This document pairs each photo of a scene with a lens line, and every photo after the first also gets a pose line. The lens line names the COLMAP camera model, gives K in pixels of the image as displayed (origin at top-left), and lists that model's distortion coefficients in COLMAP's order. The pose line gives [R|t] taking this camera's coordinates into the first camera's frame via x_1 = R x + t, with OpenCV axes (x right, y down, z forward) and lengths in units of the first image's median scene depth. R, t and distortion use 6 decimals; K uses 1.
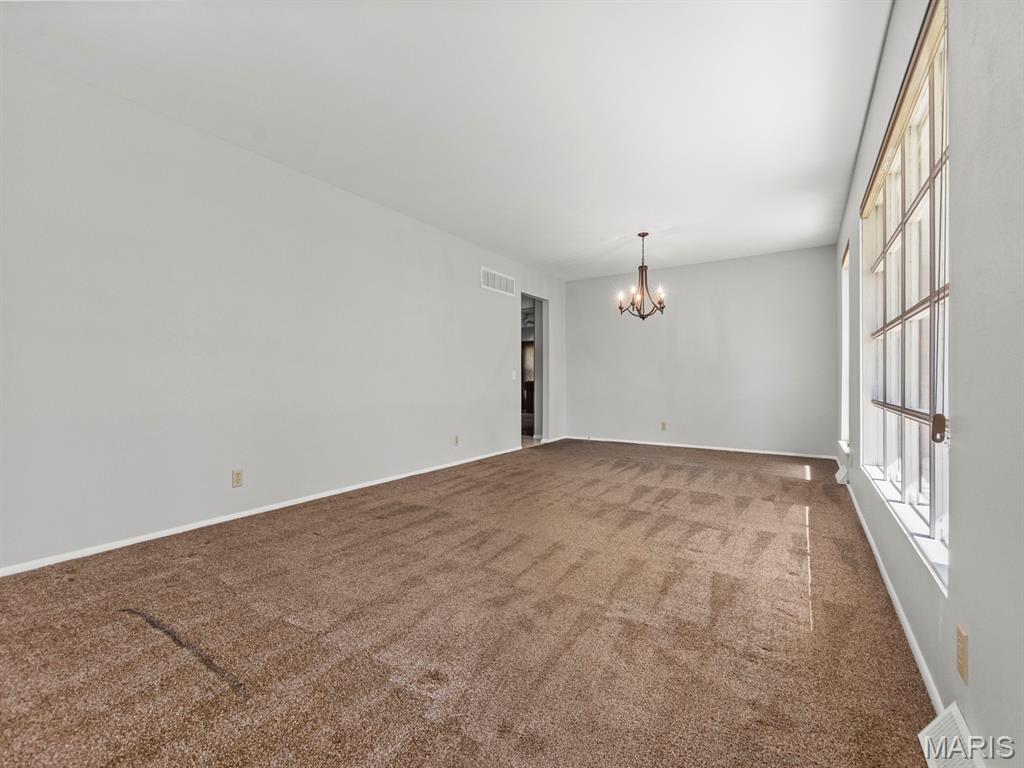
lens RADIAL K [[452.1, 0, 512.6], [0, 452.1, 379.2], [0, 0, 1]] dist [0.005017, -0.001408]
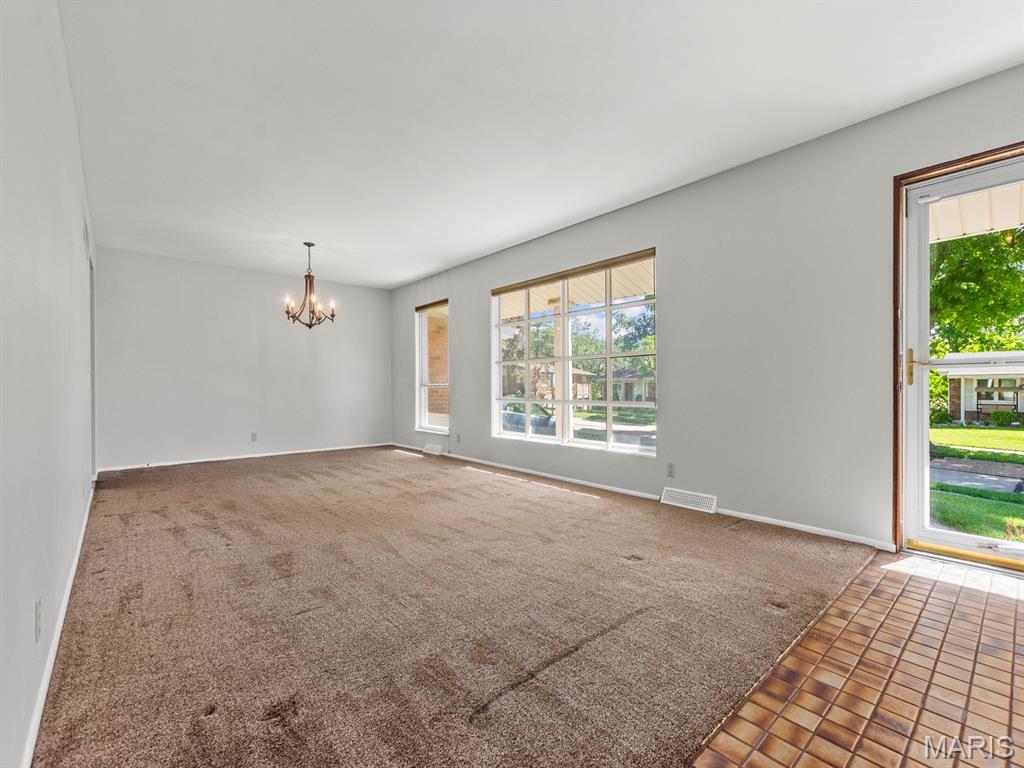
lens RADIAL K [[452.1, 0, 520.1], [0, 452.1, 390.0], [0, 0, 1]] dist [0.005017, -0.001408]
pose [[0.251495, -0.005839, 0.967841, -0.911392], [0.000699, 0.999983, 0.005851, 0.001456], [-0.967858, -0.000795, 0.251494, 0.456218]]
